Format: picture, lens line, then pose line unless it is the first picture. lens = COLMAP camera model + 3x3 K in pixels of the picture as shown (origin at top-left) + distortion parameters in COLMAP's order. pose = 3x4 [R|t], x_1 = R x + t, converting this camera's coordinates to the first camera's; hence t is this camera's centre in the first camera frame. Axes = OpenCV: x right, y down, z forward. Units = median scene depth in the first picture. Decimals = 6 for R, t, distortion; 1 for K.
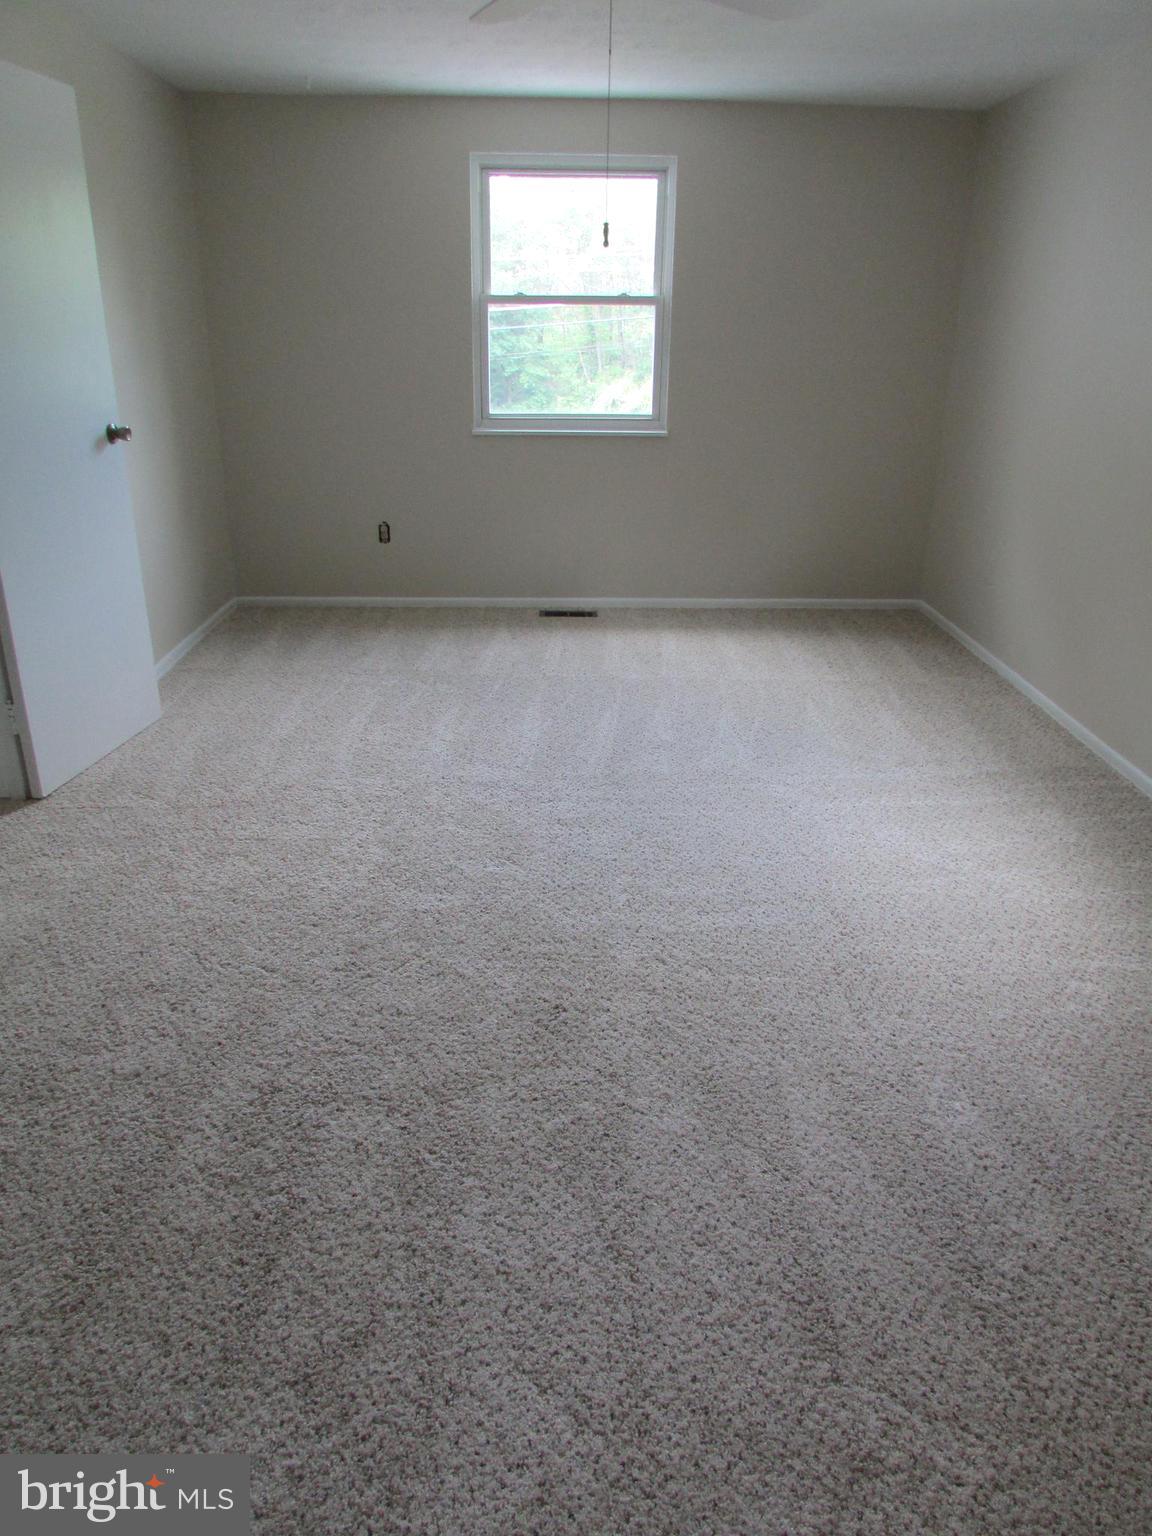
lens RADIAL K [[1113.9, 0, 574.9], [0, 1113.9, 807.2], [0, 0, 1]] dist [-0.021762, 0.013308]
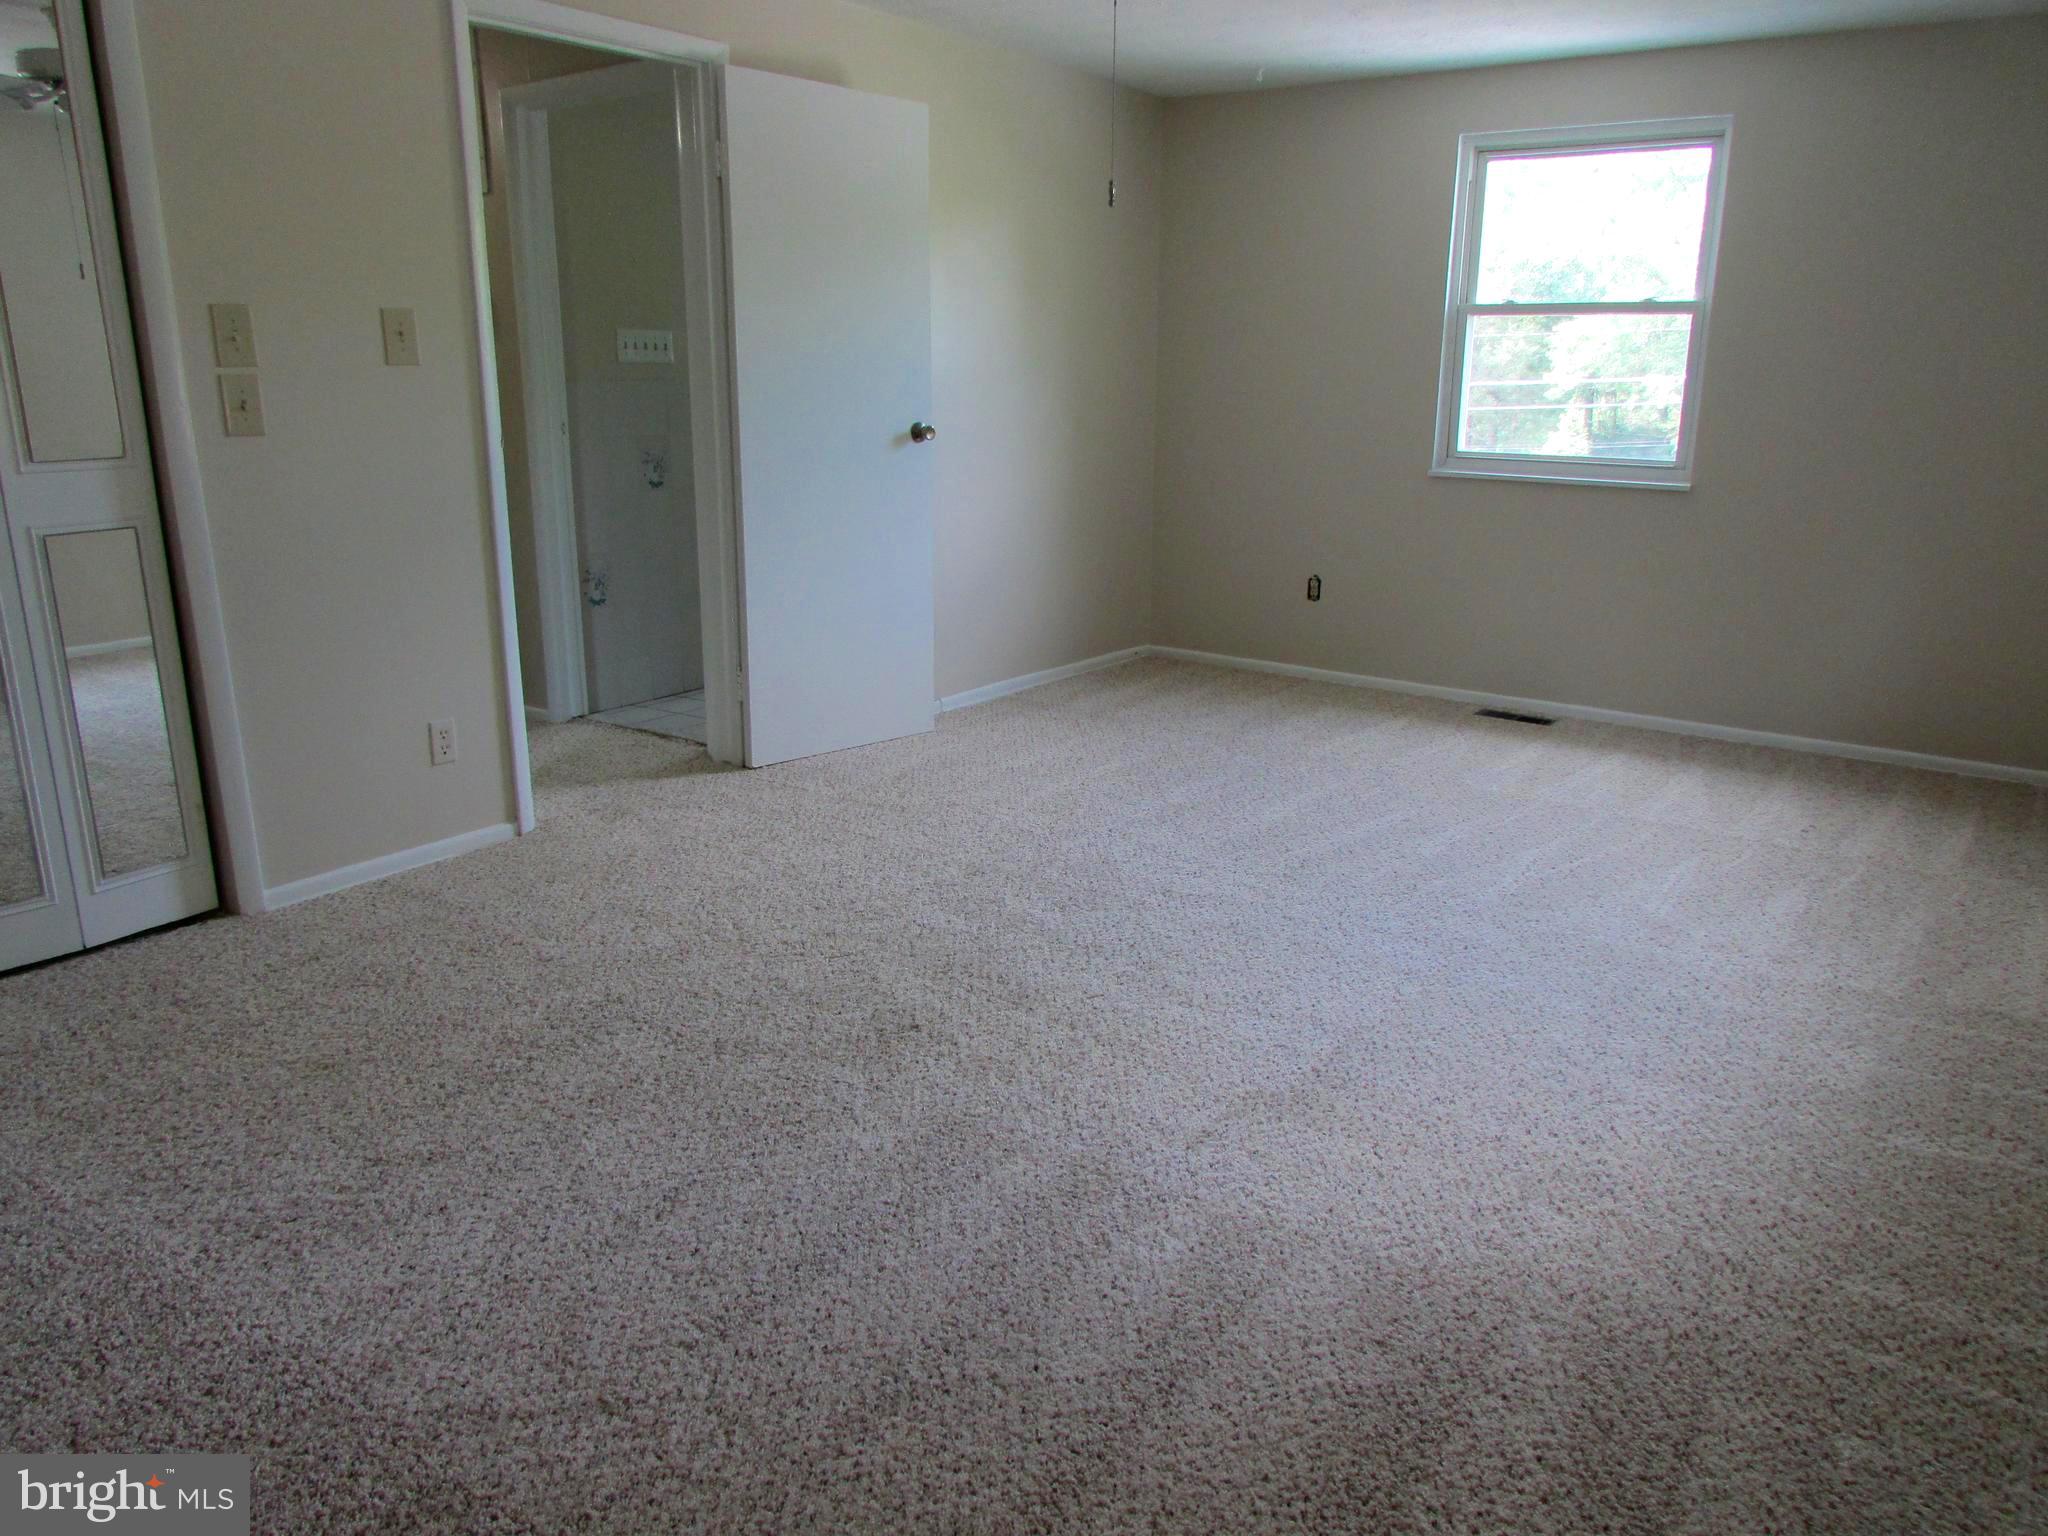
lens RADIAL K [[1485.2, 0, 991.6], [0, 1485.2, 824.3], [0, 0, 1]] dist [-0.021762, 0.013308]
pose [[0.787190, 0.183941, -0.588641, 0.442503], [-0.256704, 0.965596, -0.041557, 0.036592], [0.560745, 0.183819, 0.807326, 0.031008]]
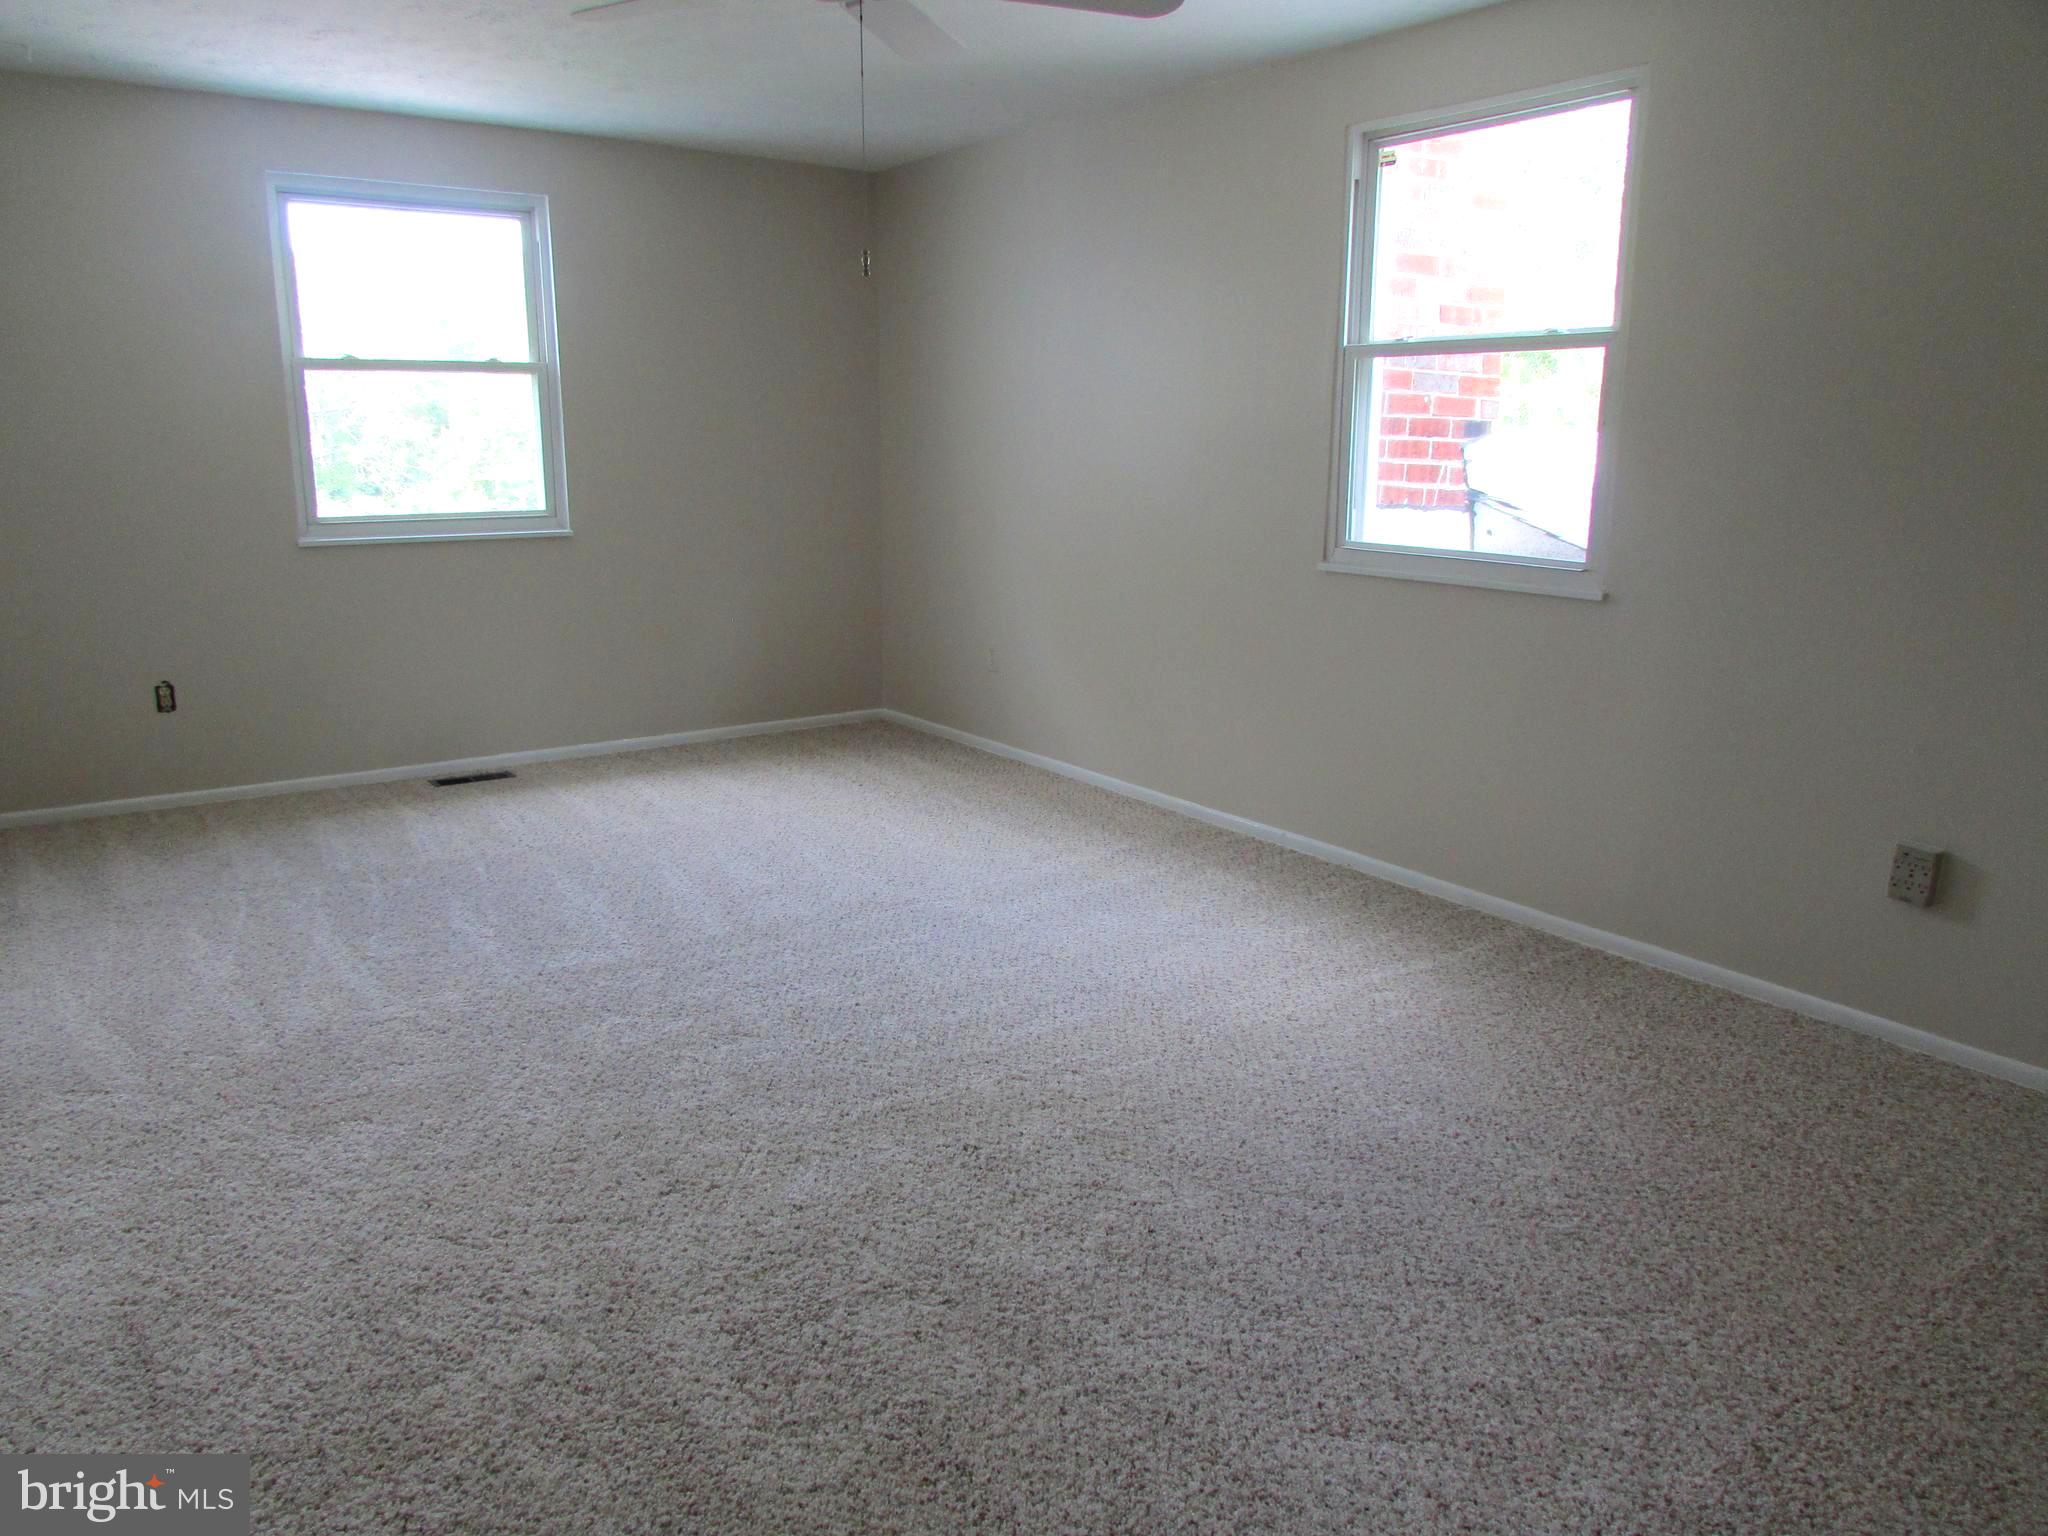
lens RADIAL K [[1485.2, 0, 1038.1], [0, 1485.2, 853.0], [0, 0, 1]] dist [-0.021762, 0.013308]
pose [[0.821213, -0.160002, 0.547730, -0.340439], [0.232988, 0.970245, -0.065894, 0.033530], [-0.520889, 0.181728, 0.834056, 0.010713]]
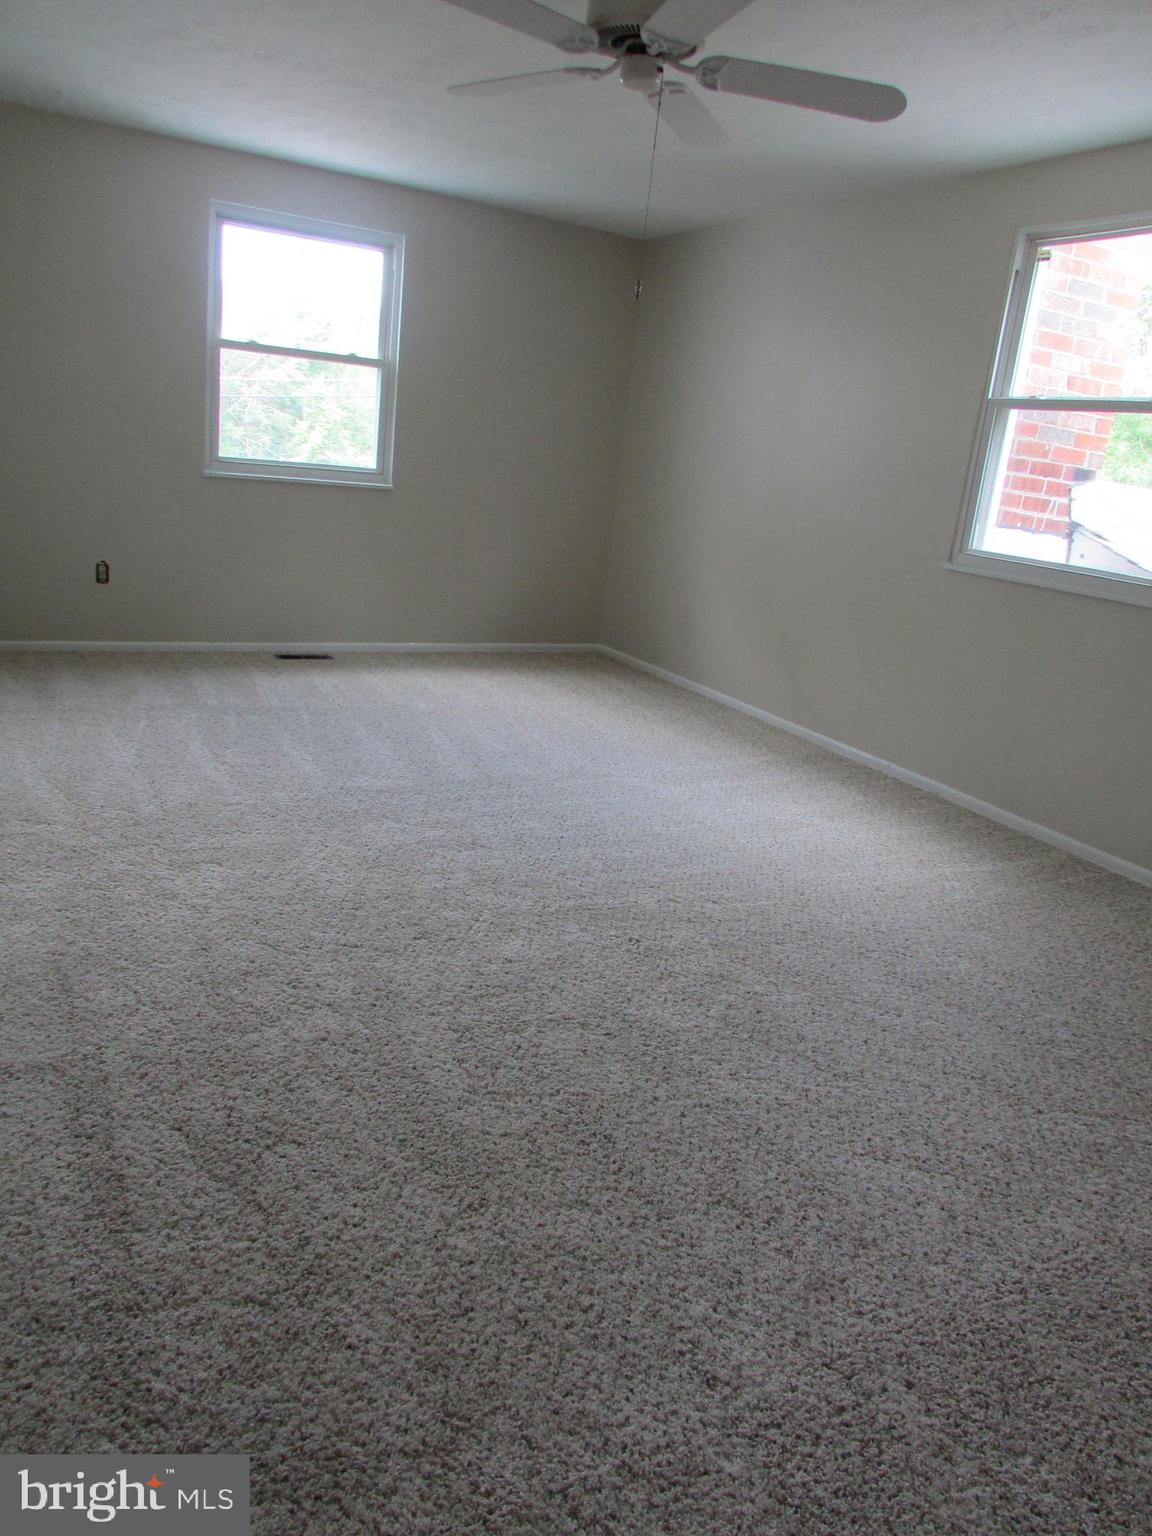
lens RADIAL K [[1113.9, 0, 567.0], [0, 1113.9, 829.9], [0, 0, 1]] dist [-0.021762, 0.013308]
pose [[0.889952, -0.072086, 0.450321, -0.366723], [0.100947, 0.994073, -0.040368, 0.067952], [-0.444742, 0.081384, 0.891953, 0.001378]]
